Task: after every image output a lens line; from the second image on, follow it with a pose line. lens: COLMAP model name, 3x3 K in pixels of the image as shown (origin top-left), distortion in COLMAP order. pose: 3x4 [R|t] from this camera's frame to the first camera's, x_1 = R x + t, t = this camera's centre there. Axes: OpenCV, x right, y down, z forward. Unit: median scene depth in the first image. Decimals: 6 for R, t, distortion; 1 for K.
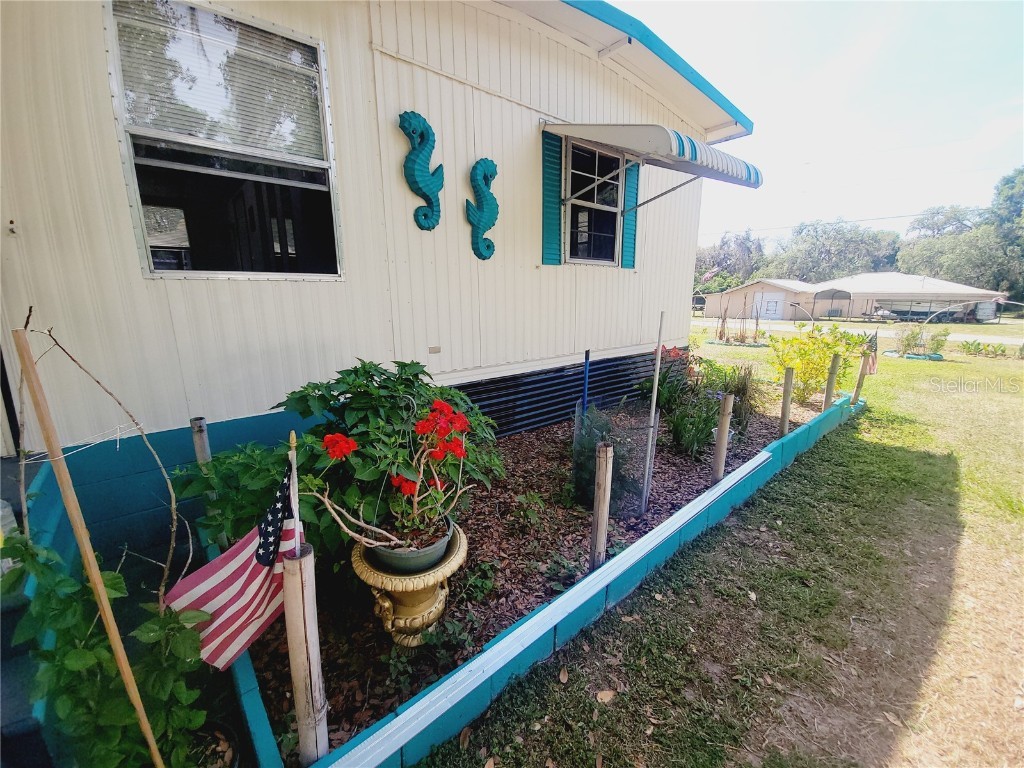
lens RADIAL K [[416.6, 0, 512.7], [0, 416.6, 380.0], [0, 0, 1]] dist [0.014906, -0.009475]
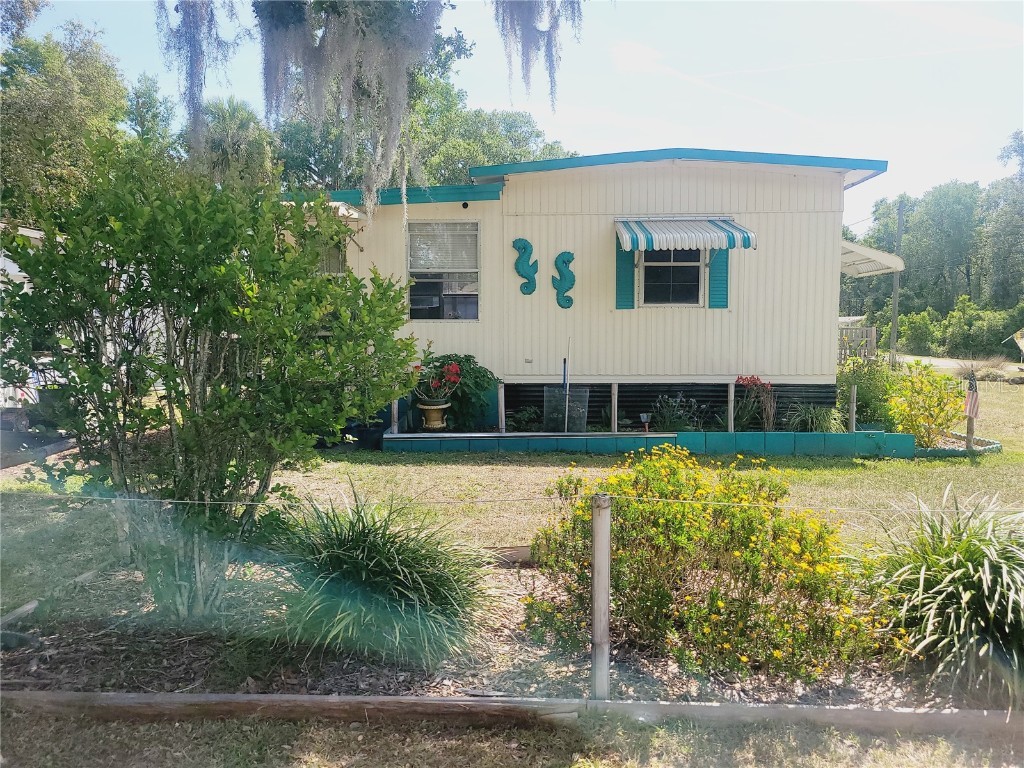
lens RADIAL K [[771.0, 0, 509.9], [0, 771.0, 386.6], [0, 0, 1]] dist [0.051730, -0.004731]
pose [[0.753071, 0.043127, -0.656525, 1.781260], [-0.138879, 0.985786, -0.094546, 0.331975], [0.643115, 0.162378, 0.748356, -1.364081]]
